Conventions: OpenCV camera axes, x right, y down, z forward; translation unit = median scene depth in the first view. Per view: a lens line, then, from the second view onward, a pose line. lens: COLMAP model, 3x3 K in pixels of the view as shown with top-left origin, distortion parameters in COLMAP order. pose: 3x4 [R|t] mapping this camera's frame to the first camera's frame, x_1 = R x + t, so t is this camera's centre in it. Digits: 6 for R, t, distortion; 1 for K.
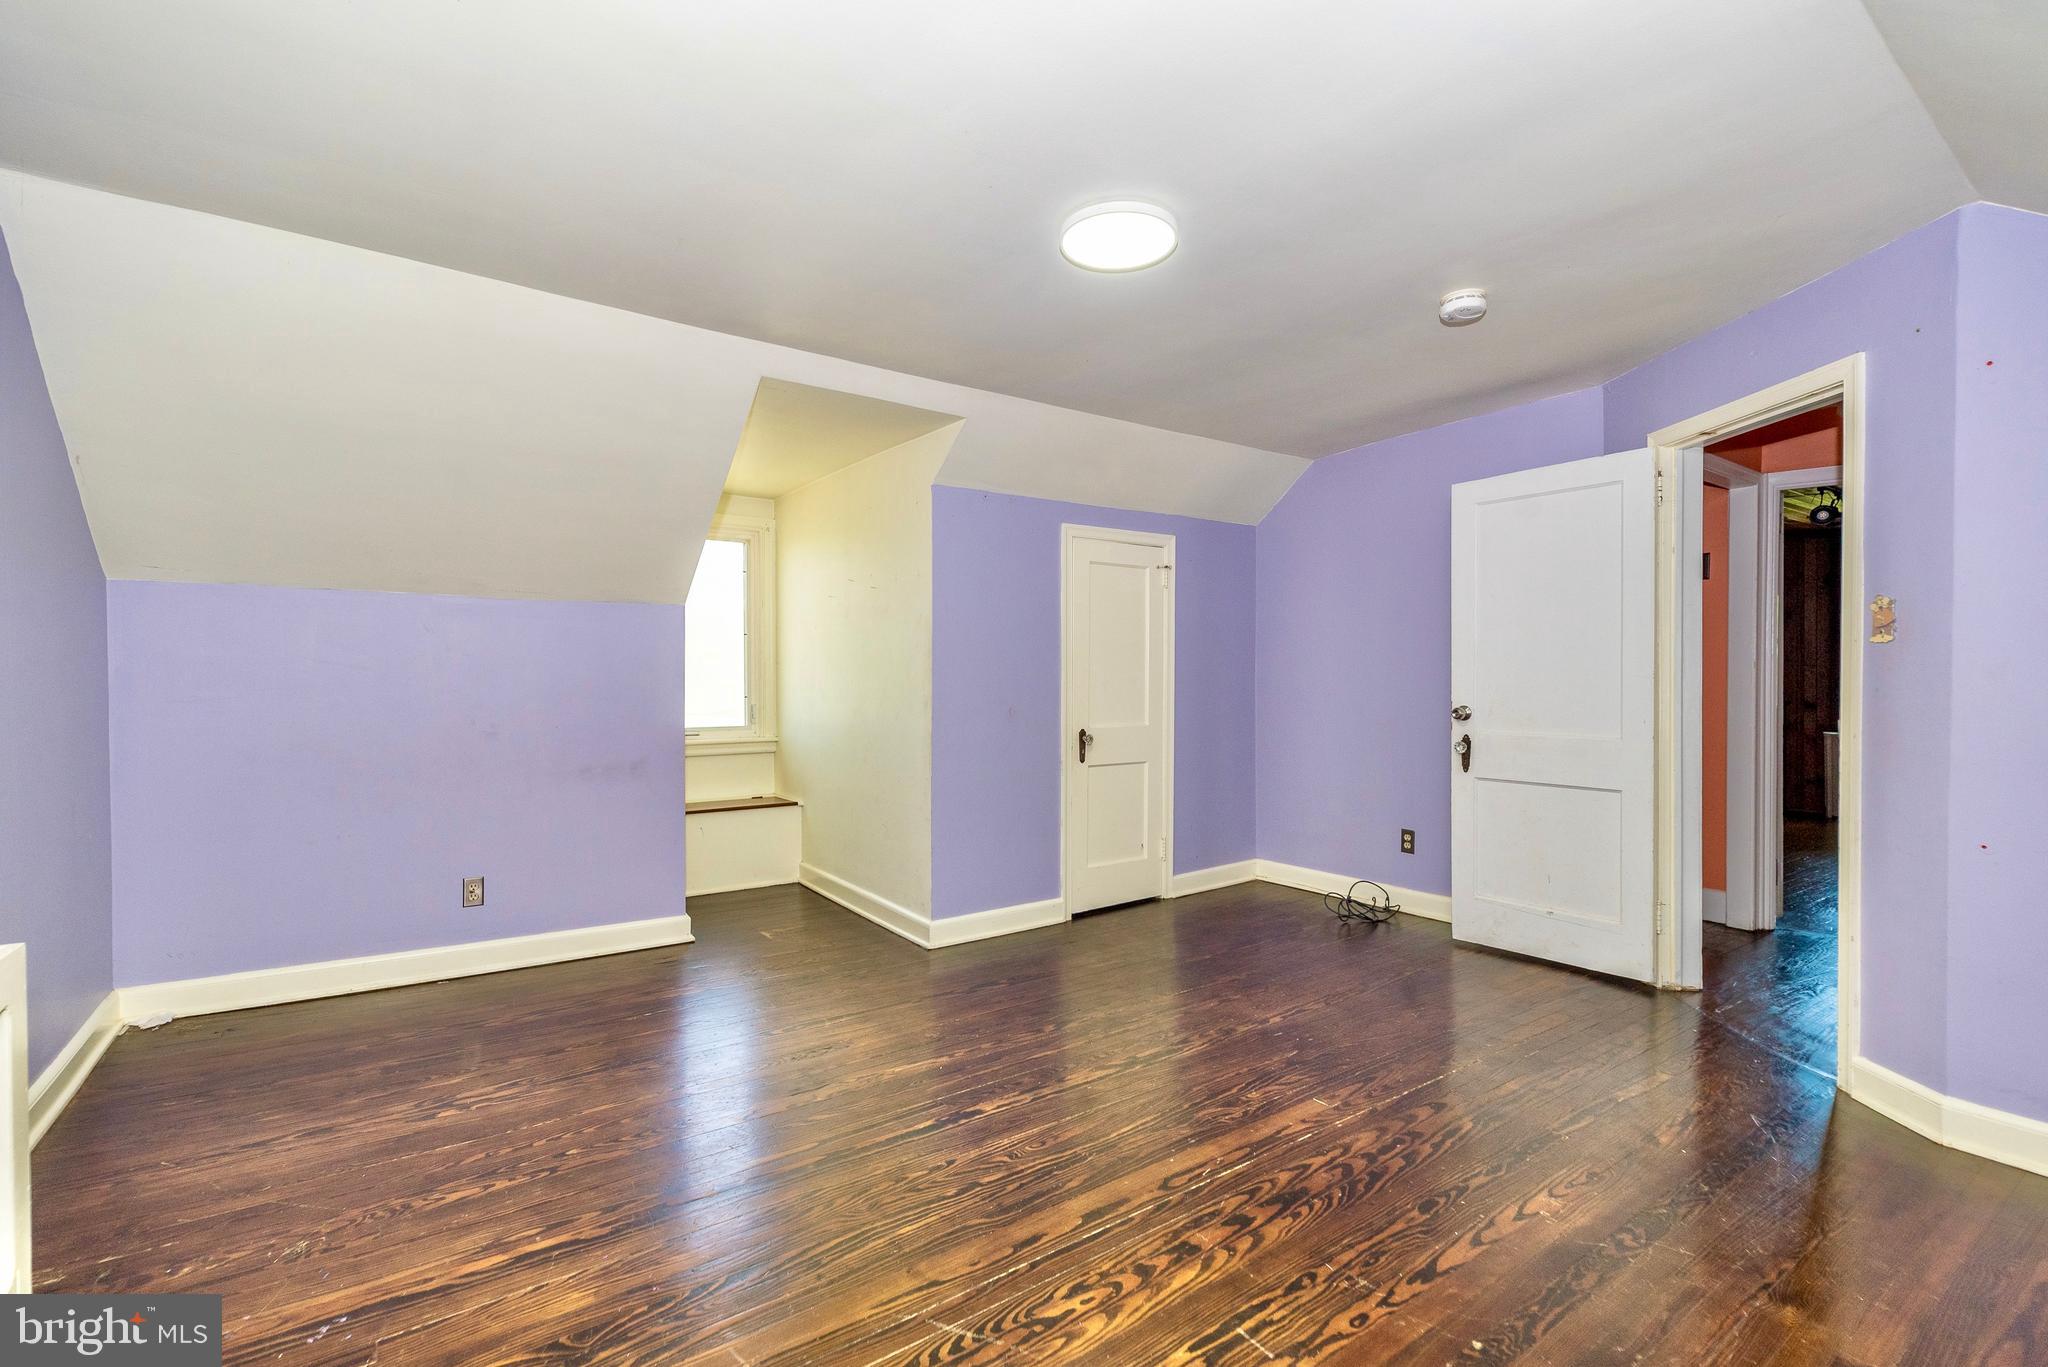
lens RADIAL K [[918.5, 0, 1000.0], [0, 918.5, 686.5], [0, 0, 1]] dist [0.002844, 0.000169]
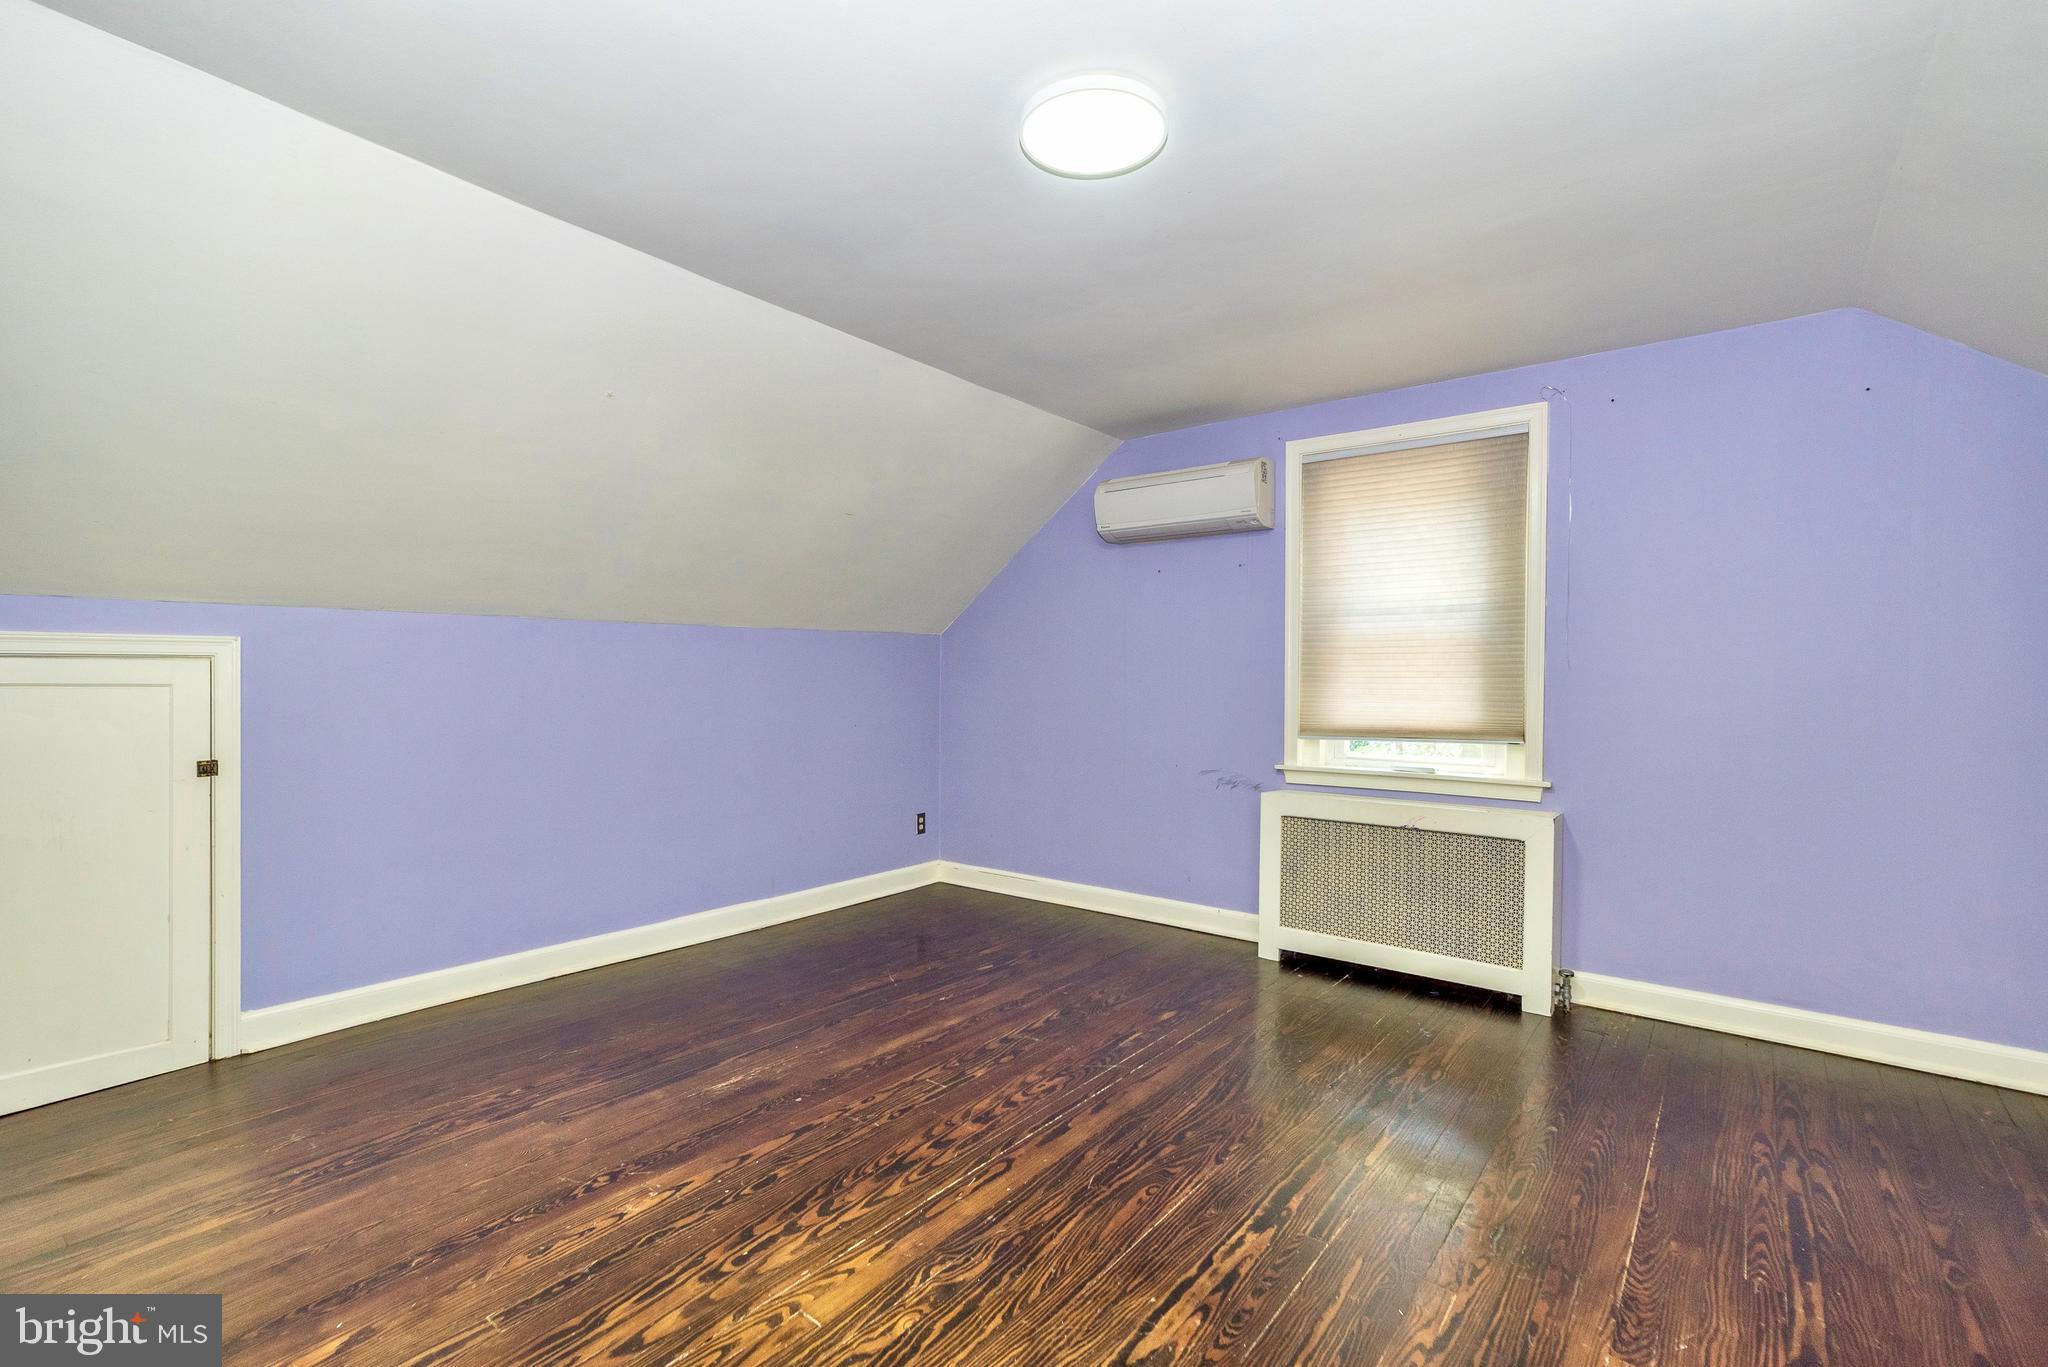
lens RADIAL K [[898.2, 0, 1019.0], [0, 898.2, 689.5], [0, 0, 1]] dist [0.002898, 0.000758]
pose [[-0.951490, -0.001468, -0.307677, 0.450309], [-0.008290, 0.999748, 0.020869, -0.017327], [0.307568, 0.022407, -0.951262, 1.824937]]
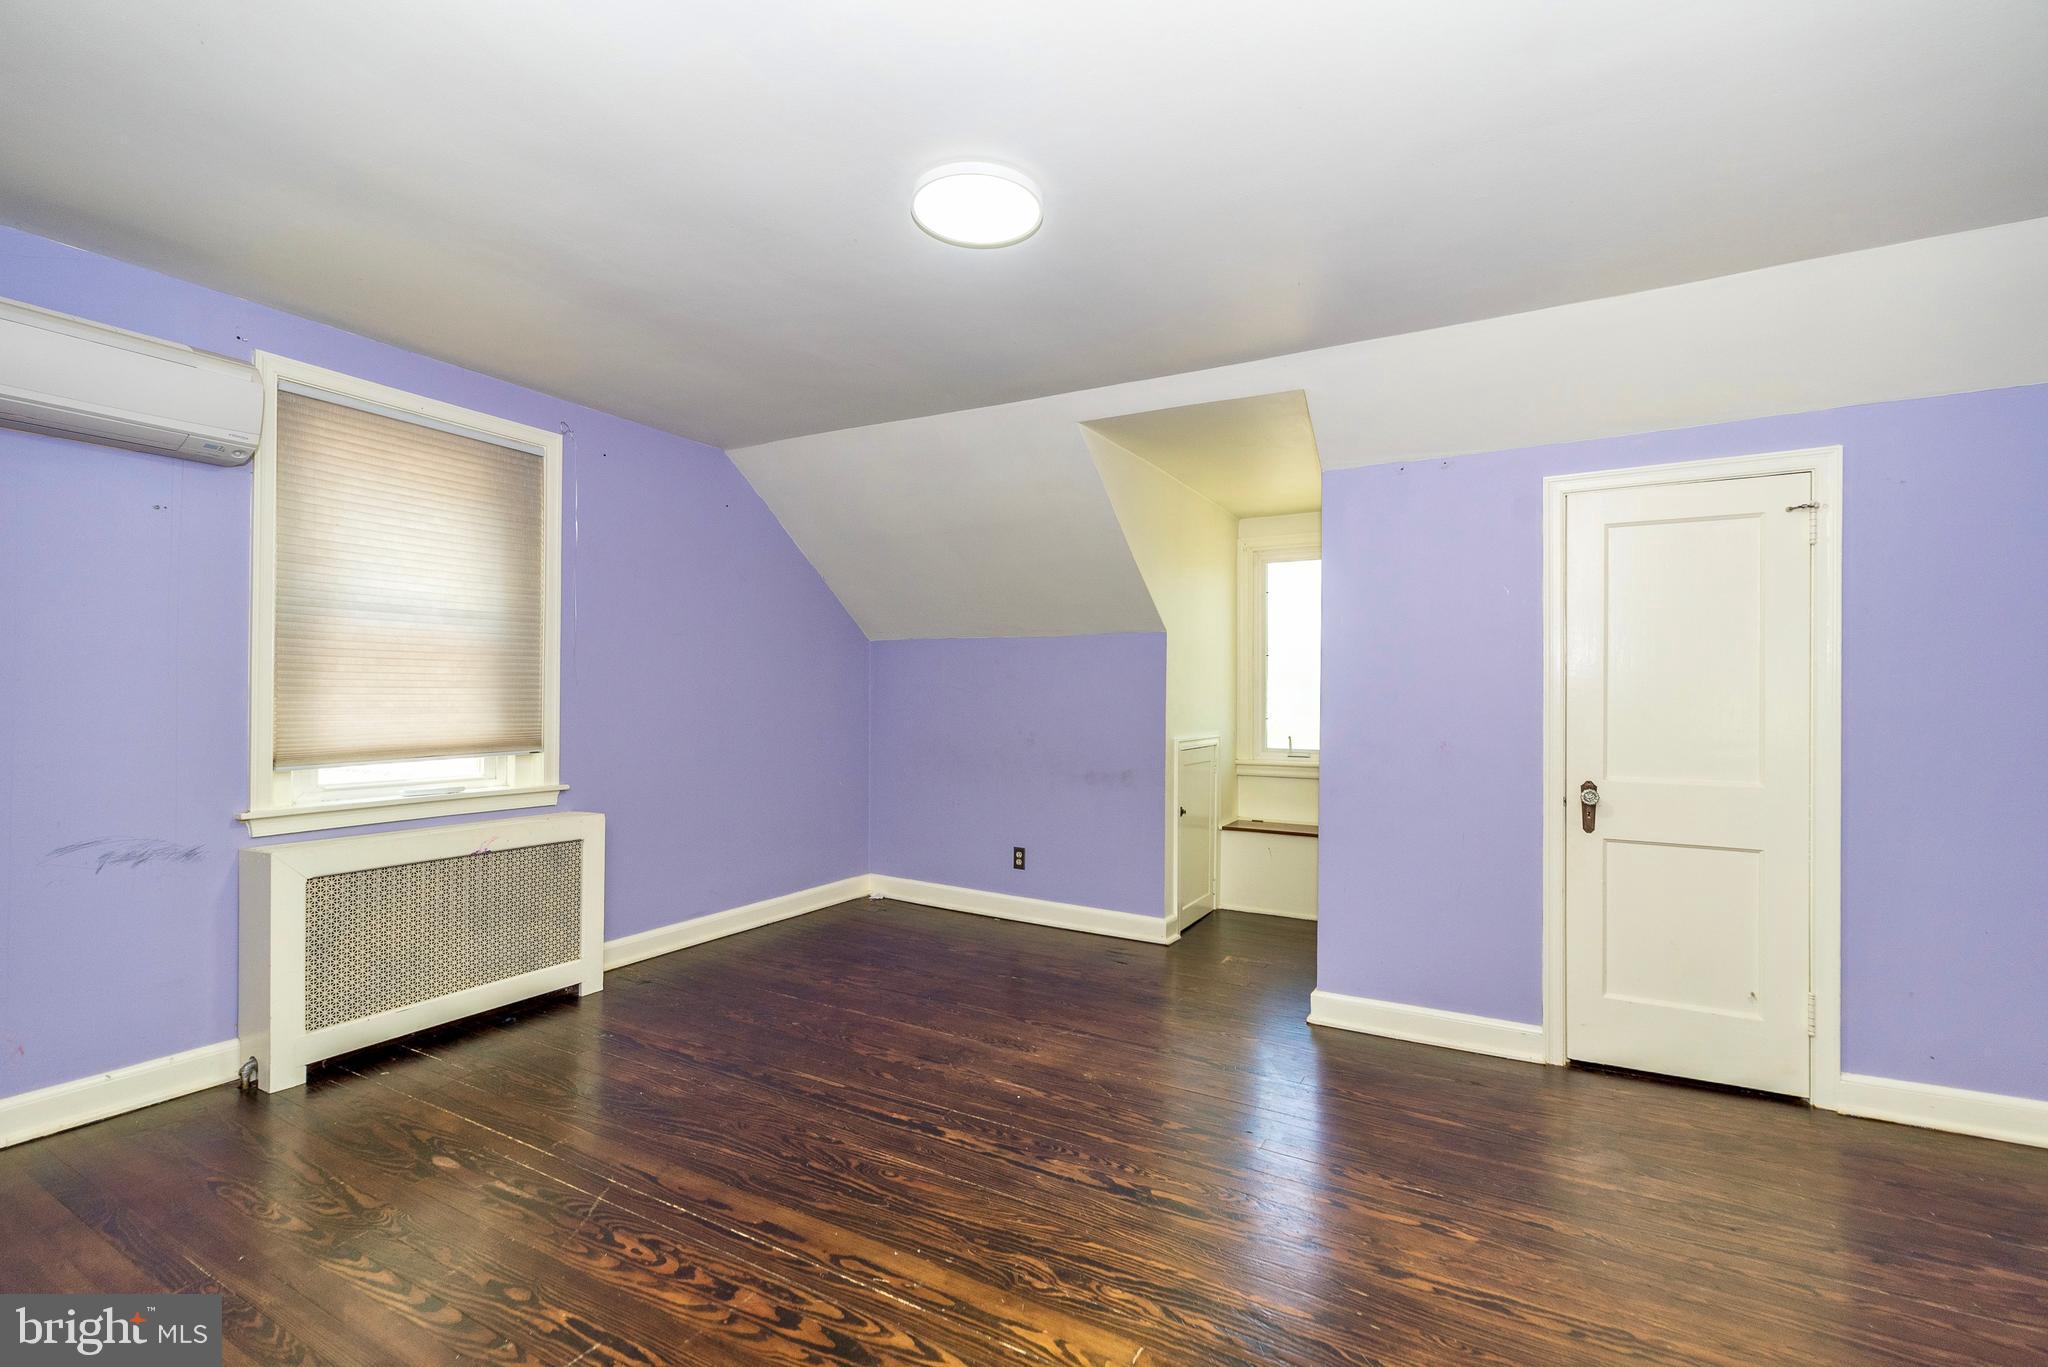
lens RADIAL K [[898.2, 0, 1019.0], [0, 898.2, 689.5], [0, 0, 1]] dist [0.002898, 0.000758]
pose [[0.434693, -0.001853, -0.900577, 0.978177], [-0.018250, 0.999774, -0.010866, -0.009563], [0.900394, 0.021160, 0.434562, 0.706527]]
